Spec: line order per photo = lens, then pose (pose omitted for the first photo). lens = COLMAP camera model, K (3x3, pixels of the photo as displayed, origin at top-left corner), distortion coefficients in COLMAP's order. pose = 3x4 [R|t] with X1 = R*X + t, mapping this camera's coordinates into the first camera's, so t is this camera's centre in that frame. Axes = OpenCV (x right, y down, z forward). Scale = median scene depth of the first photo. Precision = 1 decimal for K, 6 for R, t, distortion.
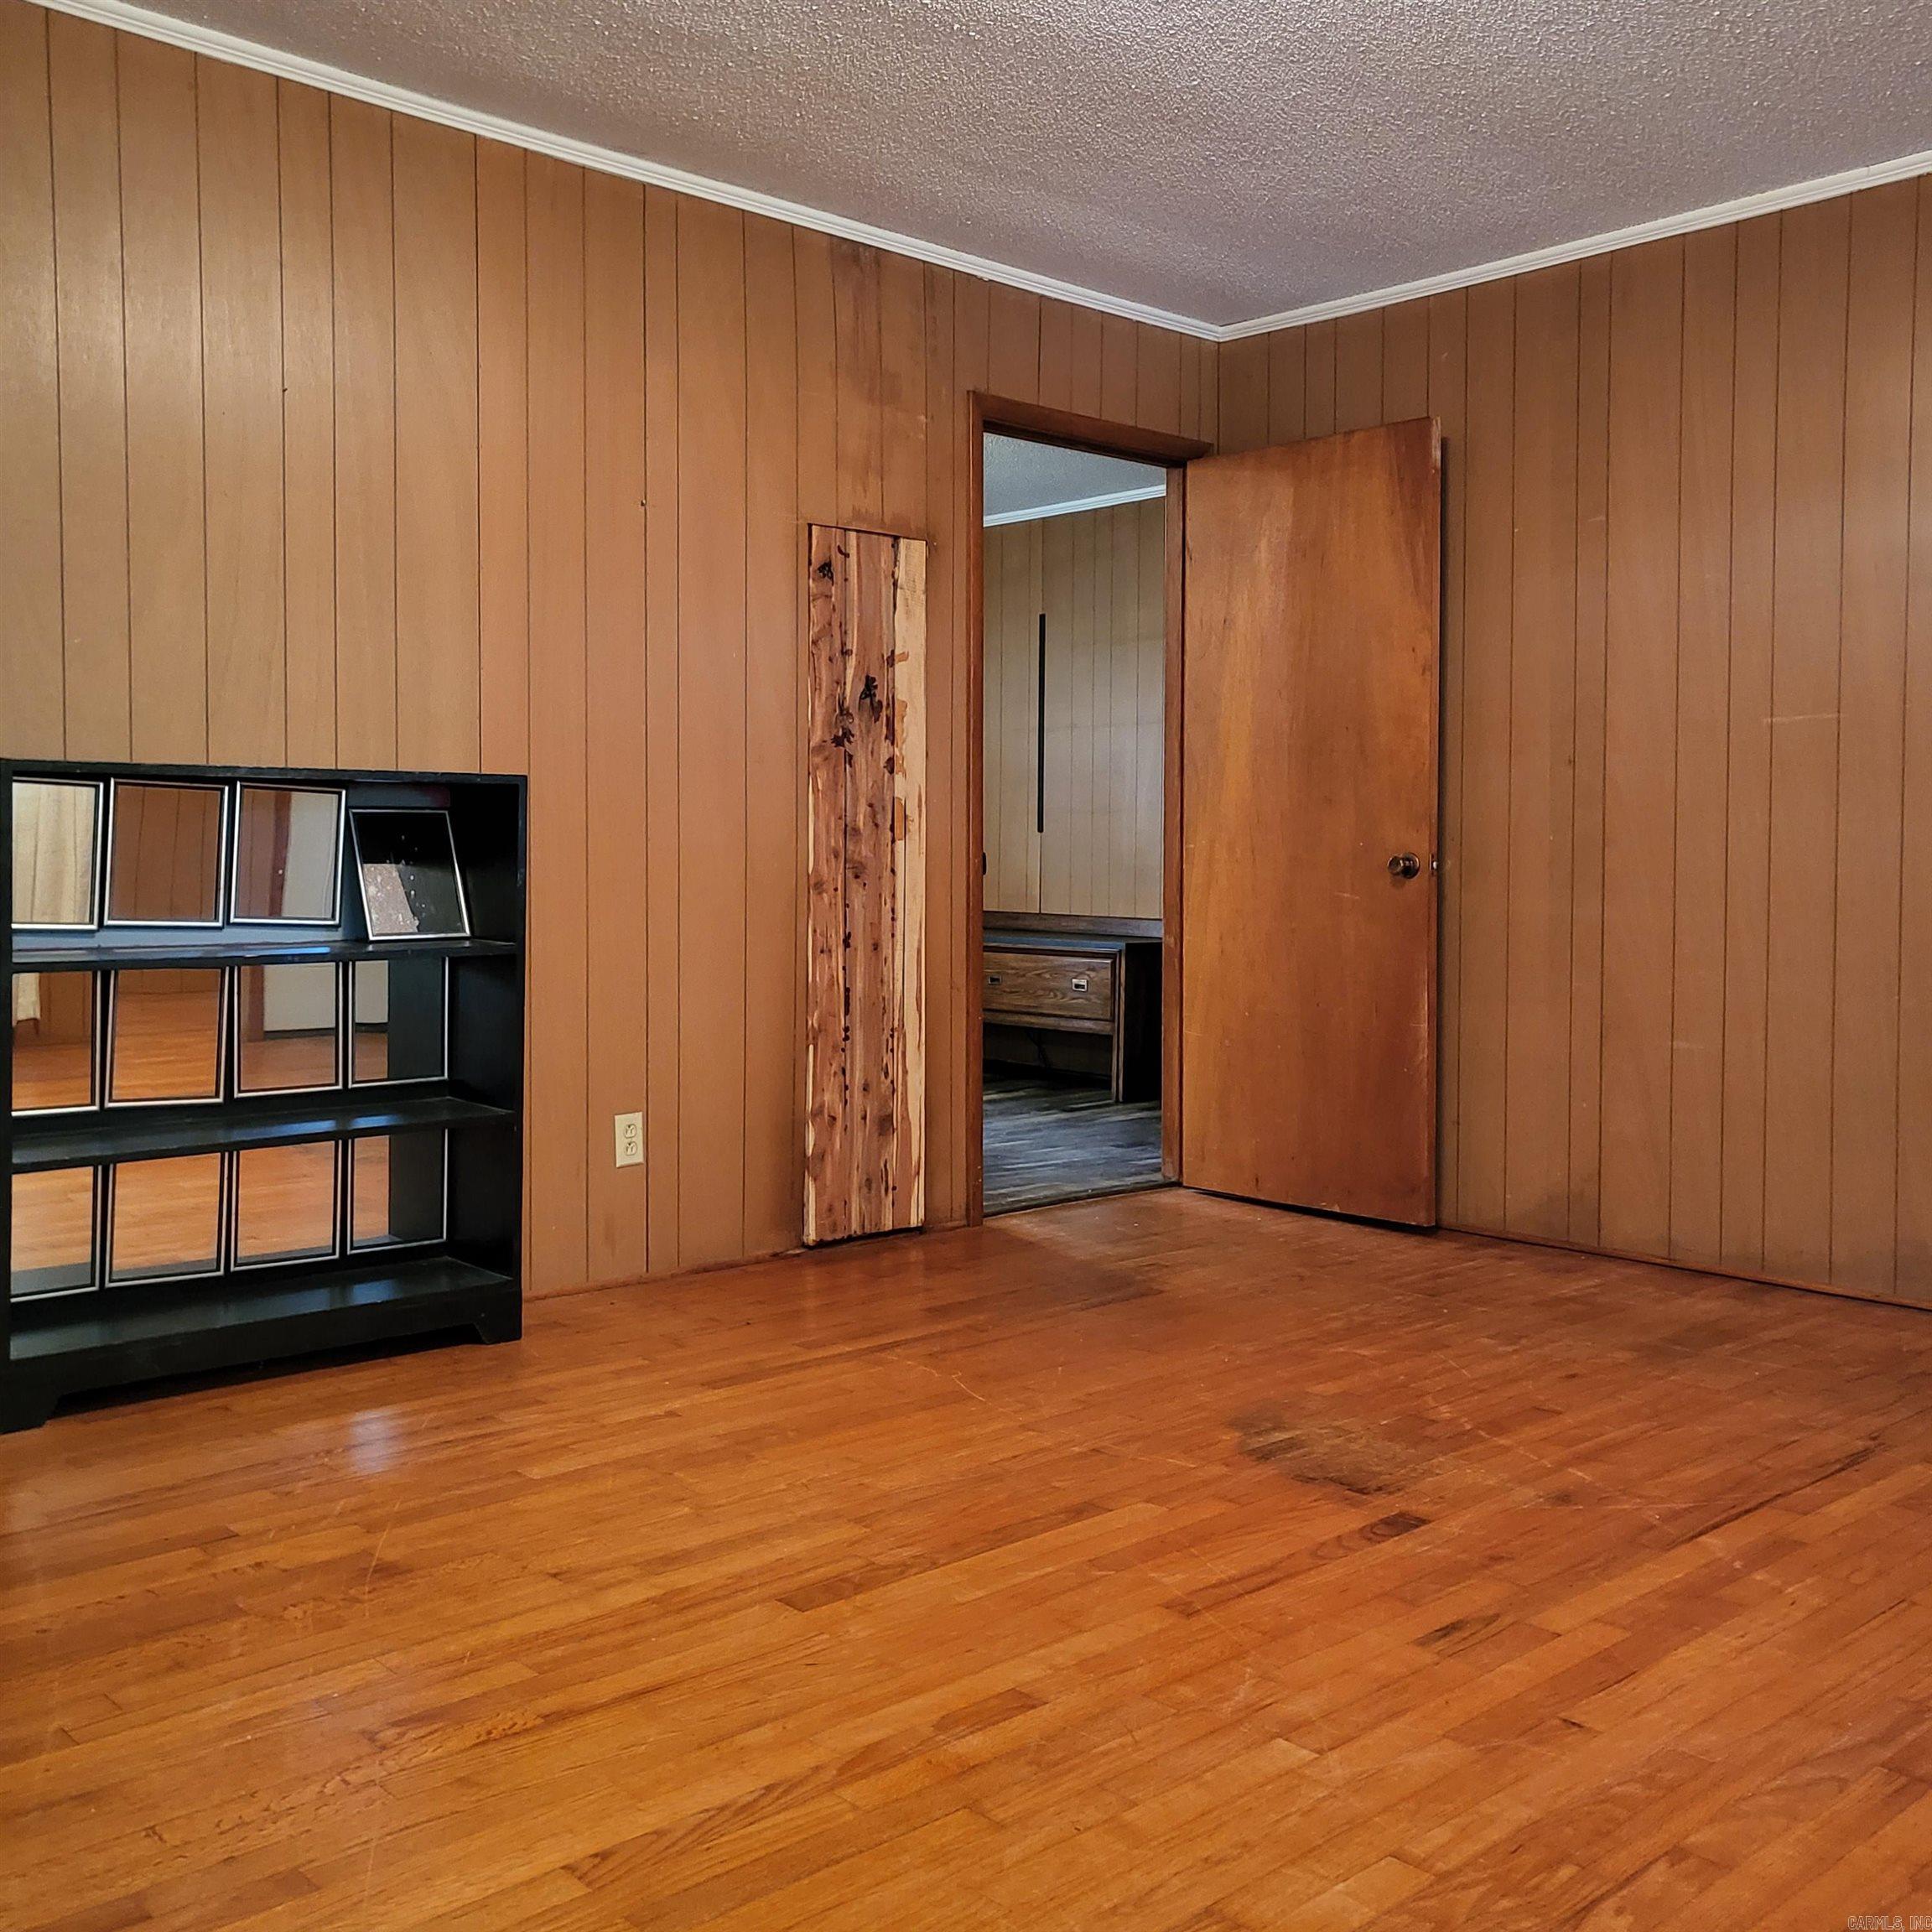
lens RADIAL K [[1990.2, 0, 969.0], [0, 1990.2, 958.1], [0, 0, 1]] dist [0.025588, 0.000000]
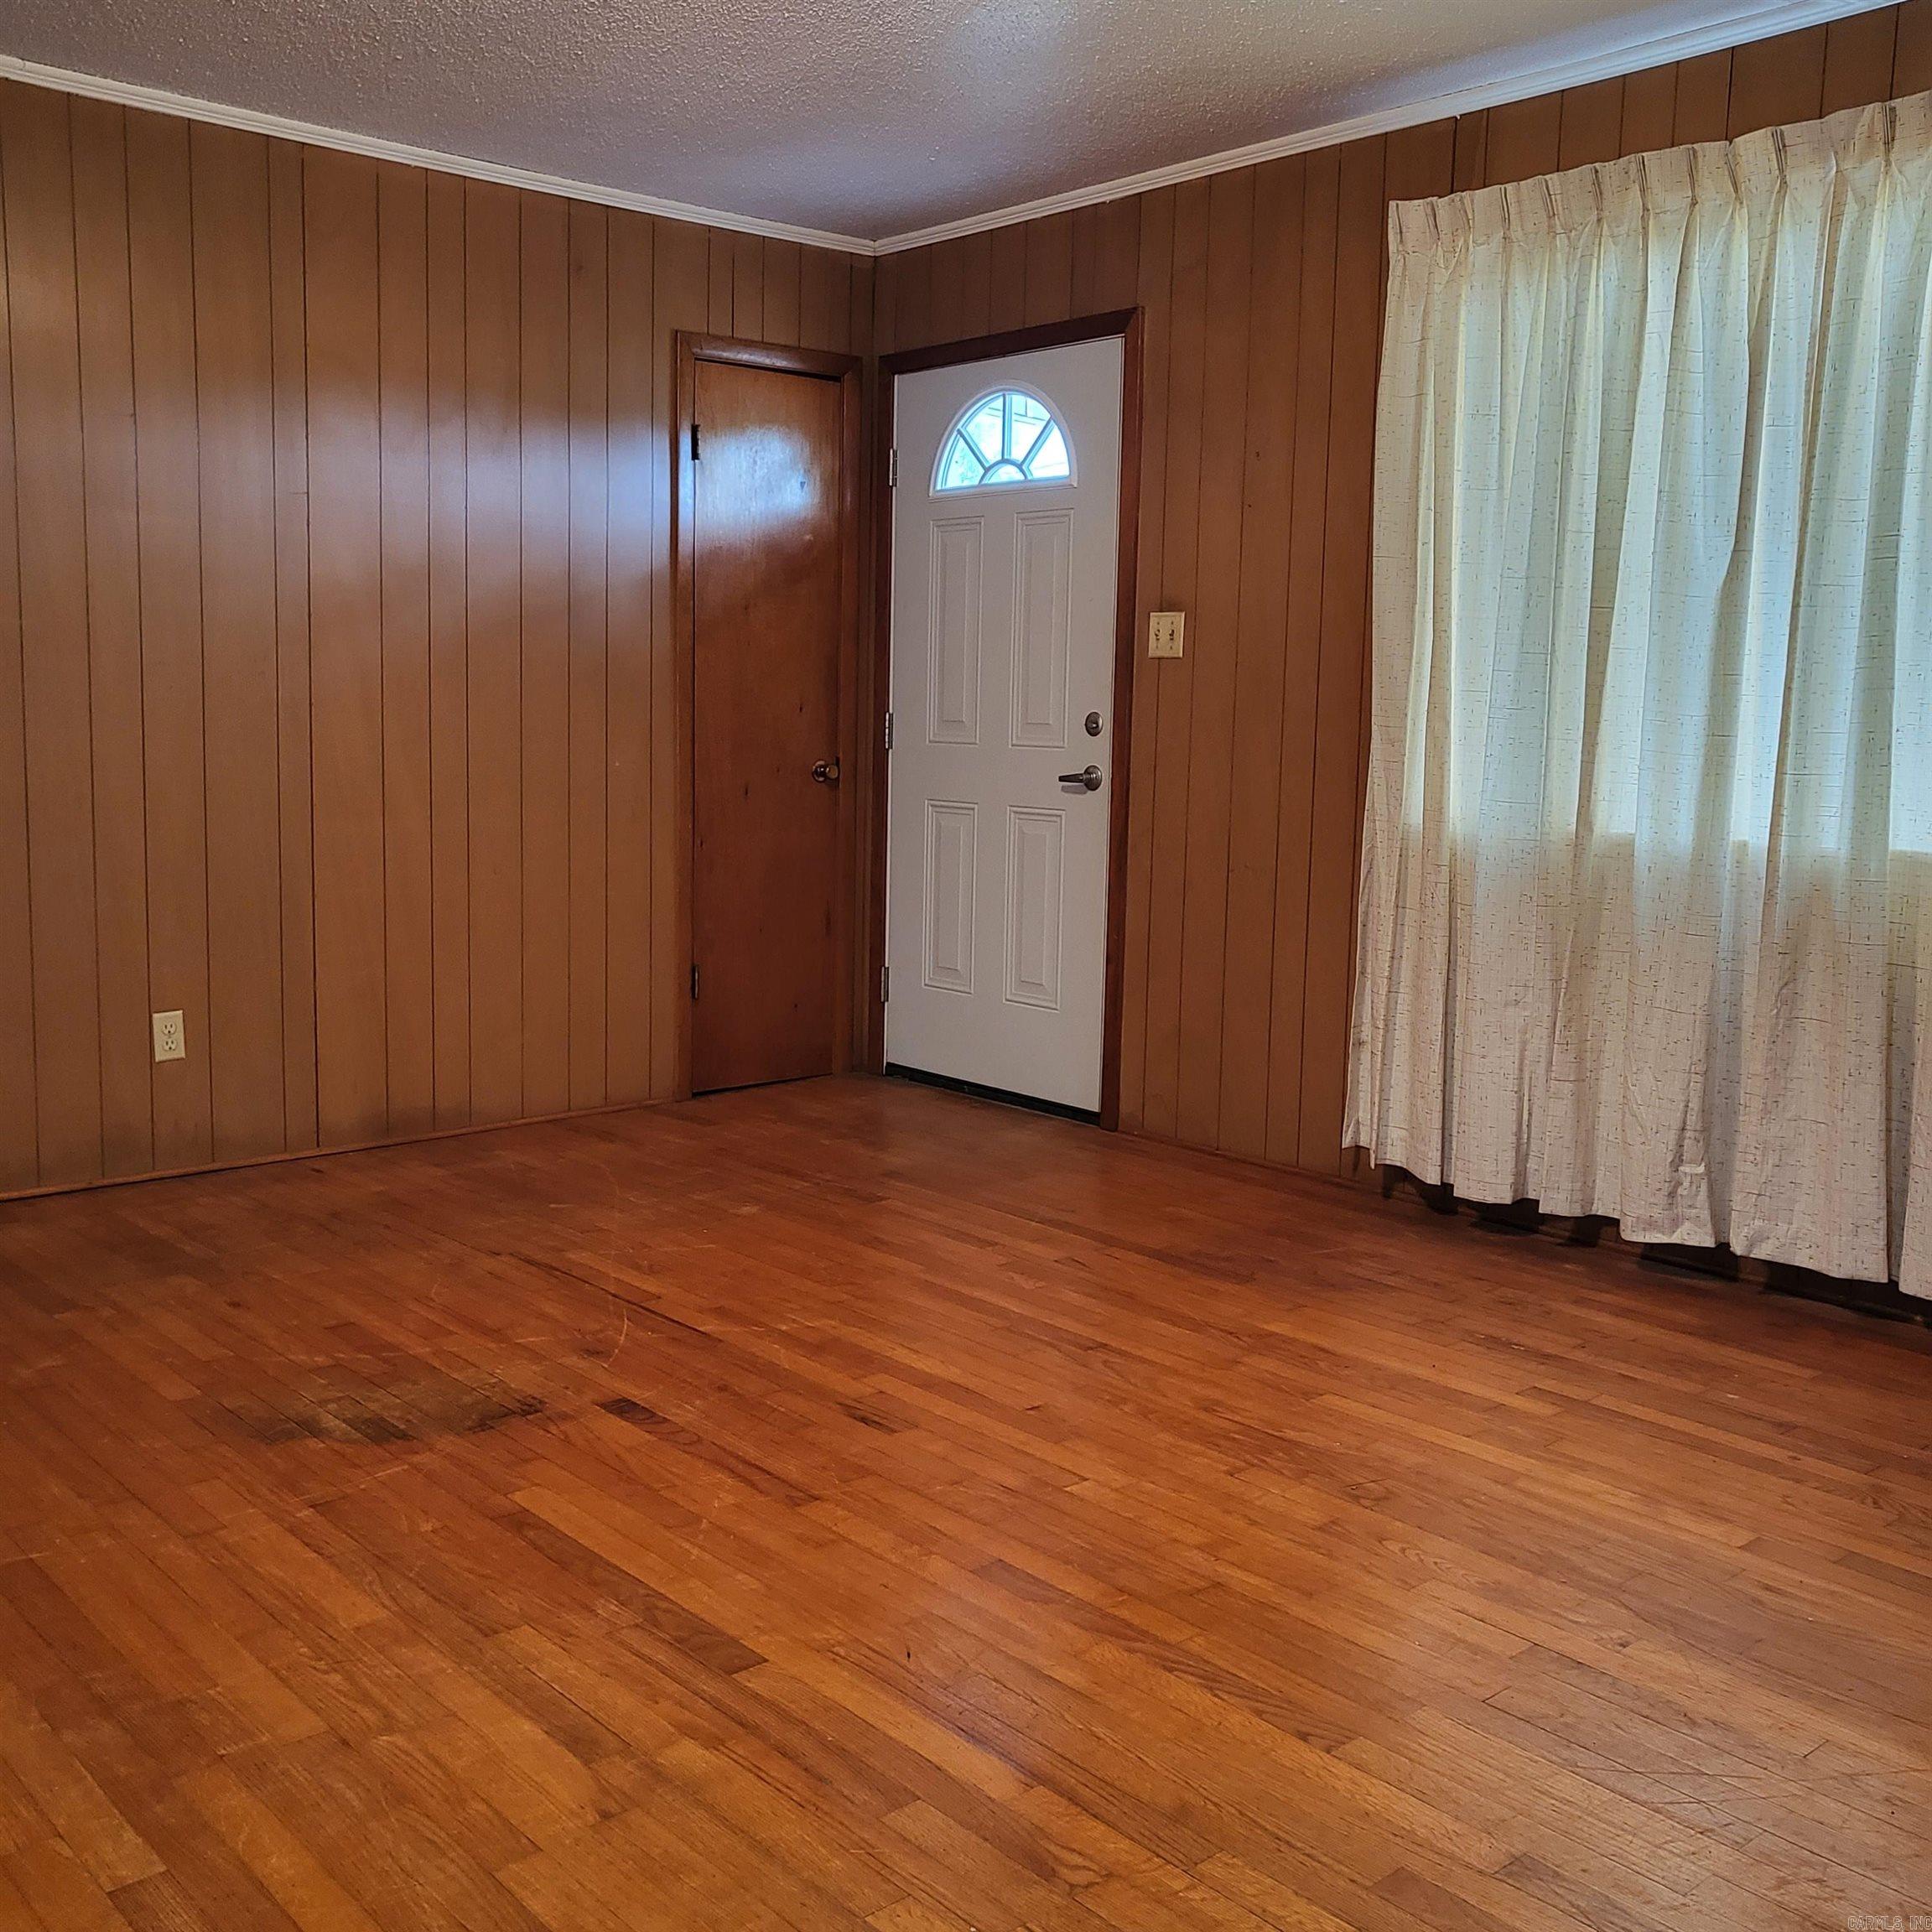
lens RADIAL K [[1990.2, 0, 966.7], [0, 1990.2, 967.1], [0, 0, 1]] dist [0.025588, 0.000000]
pose [[0.011834, -0.127672, 0.991746, -0.905013], [0.026361, 0.991510, 0.127327, -0.105423], [-0.999582, 0.024637, 0.015099, 0.823067]]
